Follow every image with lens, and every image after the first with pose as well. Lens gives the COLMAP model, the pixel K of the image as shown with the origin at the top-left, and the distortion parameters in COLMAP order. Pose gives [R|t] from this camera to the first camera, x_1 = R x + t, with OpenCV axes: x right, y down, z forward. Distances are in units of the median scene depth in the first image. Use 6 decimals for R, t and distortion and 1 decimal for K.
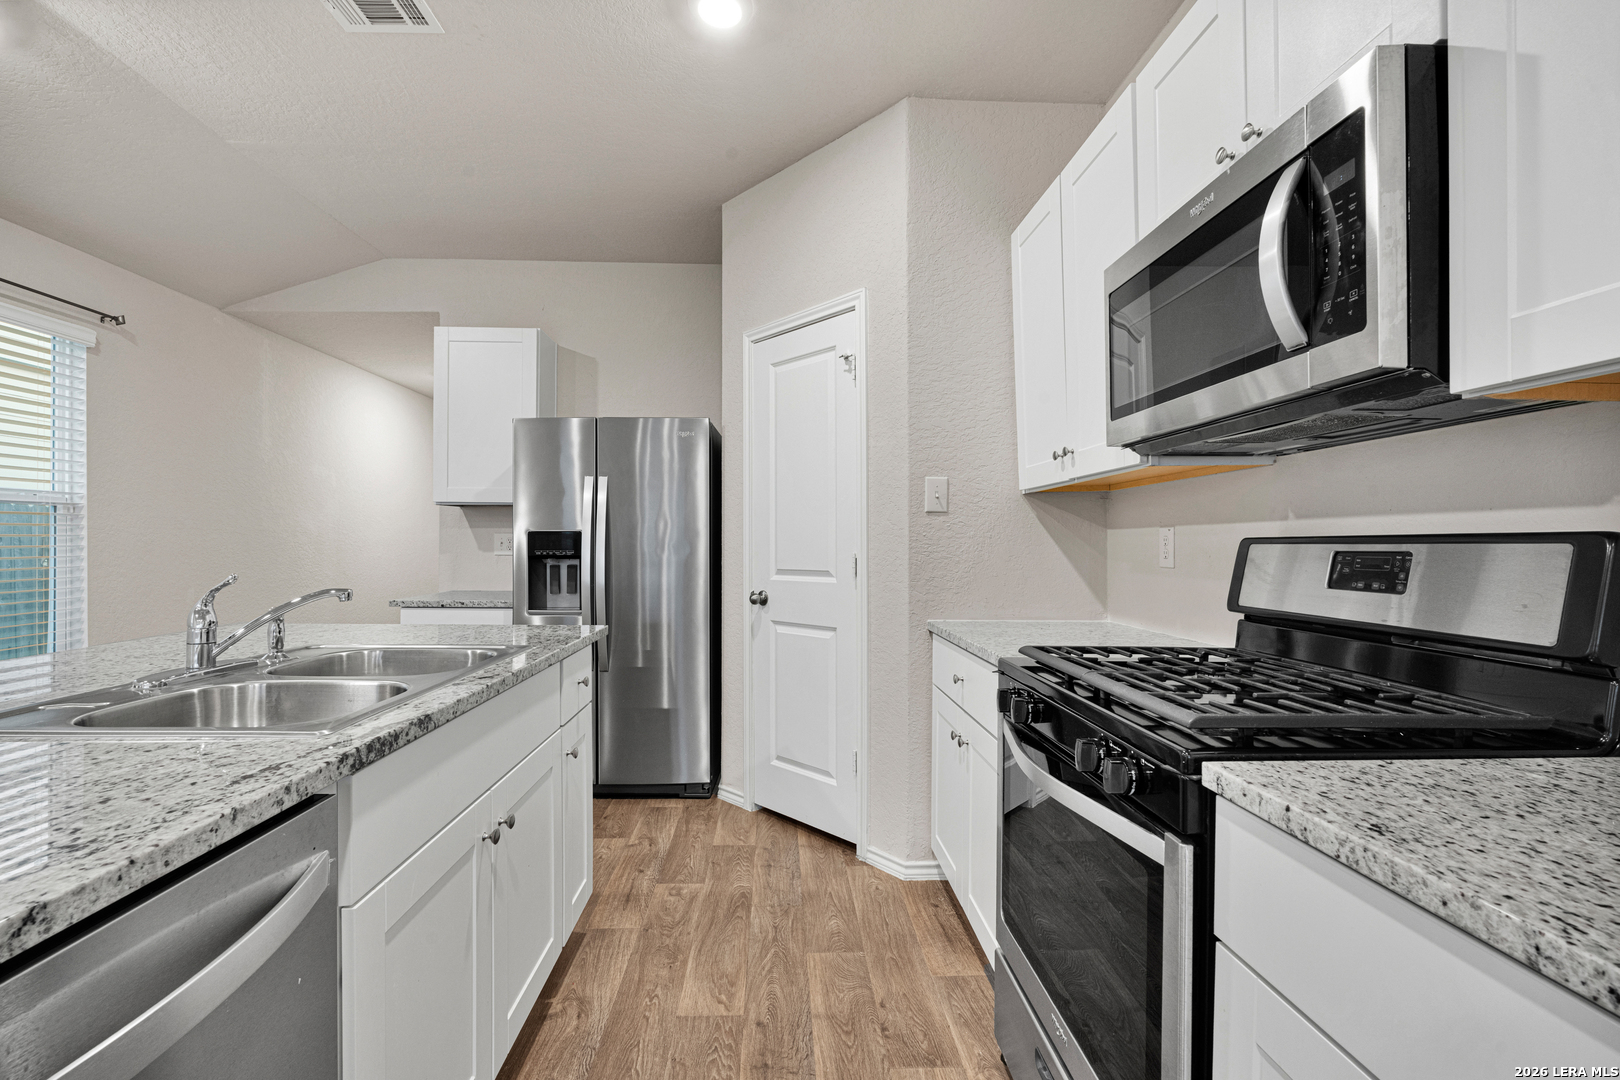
lens RADIAL K [[692.9, 0, 810.0], [0, 692.9, 540.0], [0, 0, 1]] dist [0.000612, 0.000121]
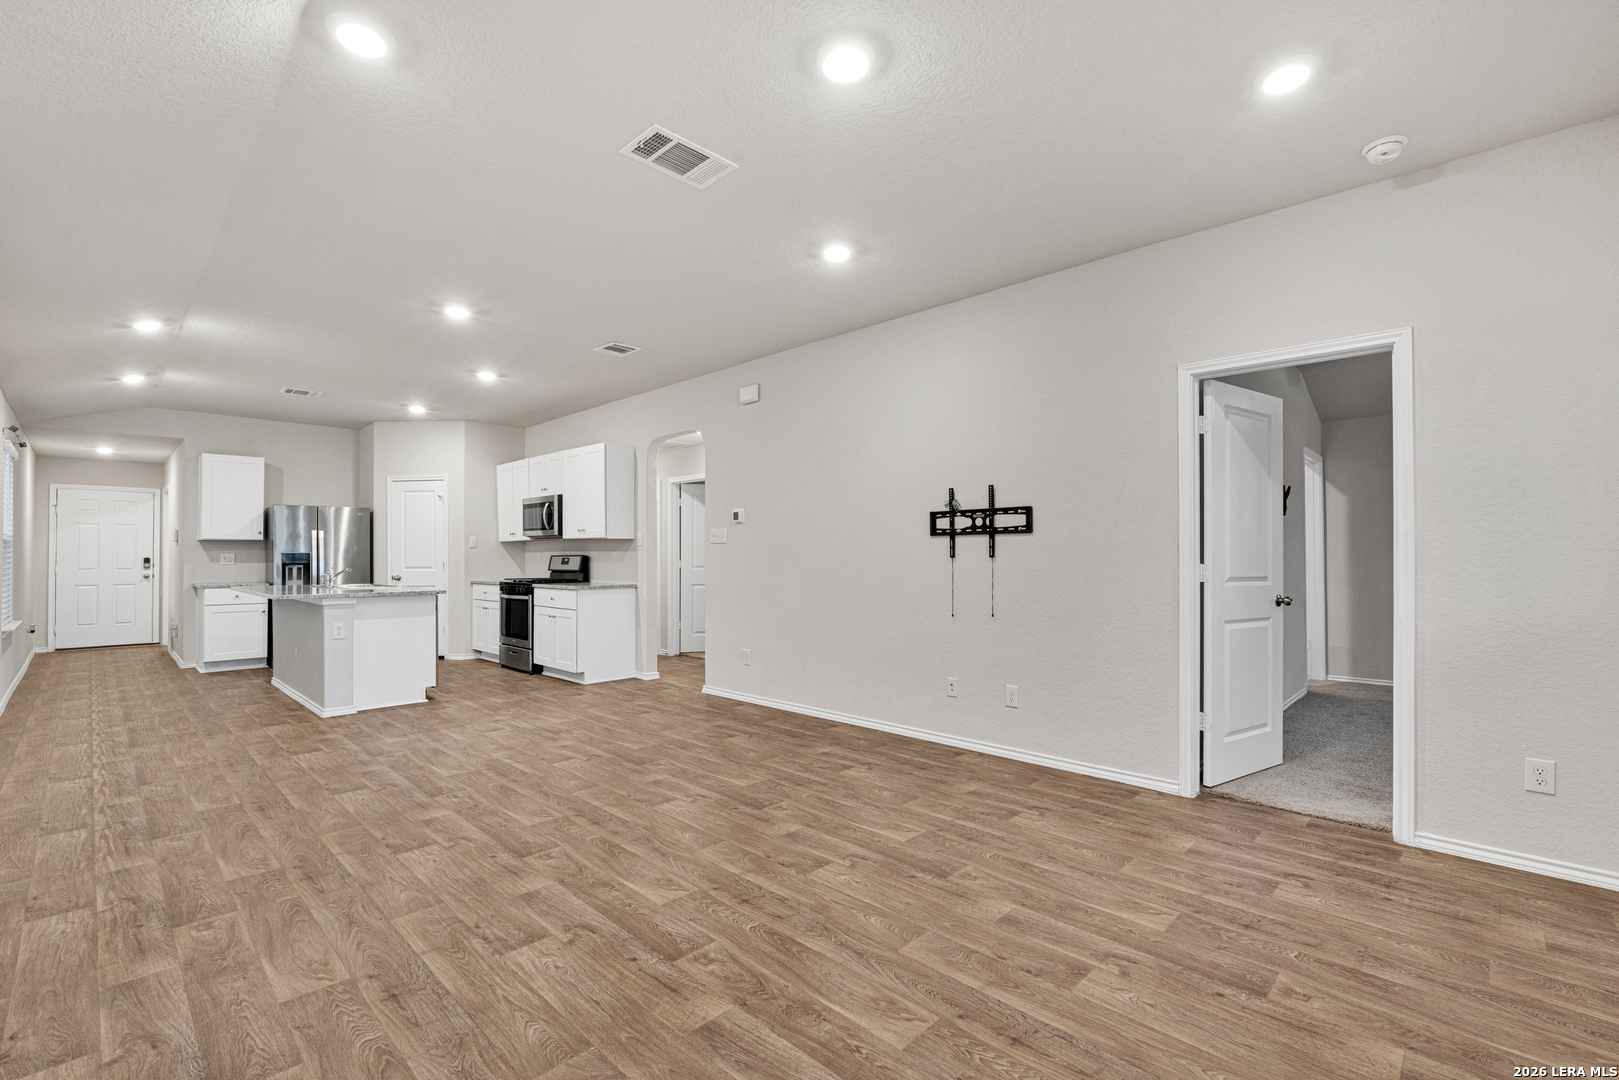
lens RADIAL K [[716.3, 0, 801.4], [0, 716.3, 547.2], [0, 0, 1]] dist [0.000217, 0.000514]
pose [[0.730819, 0.003309, 0.682563, -1.568513], [0.001078, 0.999981, -0.006002, -0.028241], [-0.682570, 0.005122, 0.730802, -4.004469]]
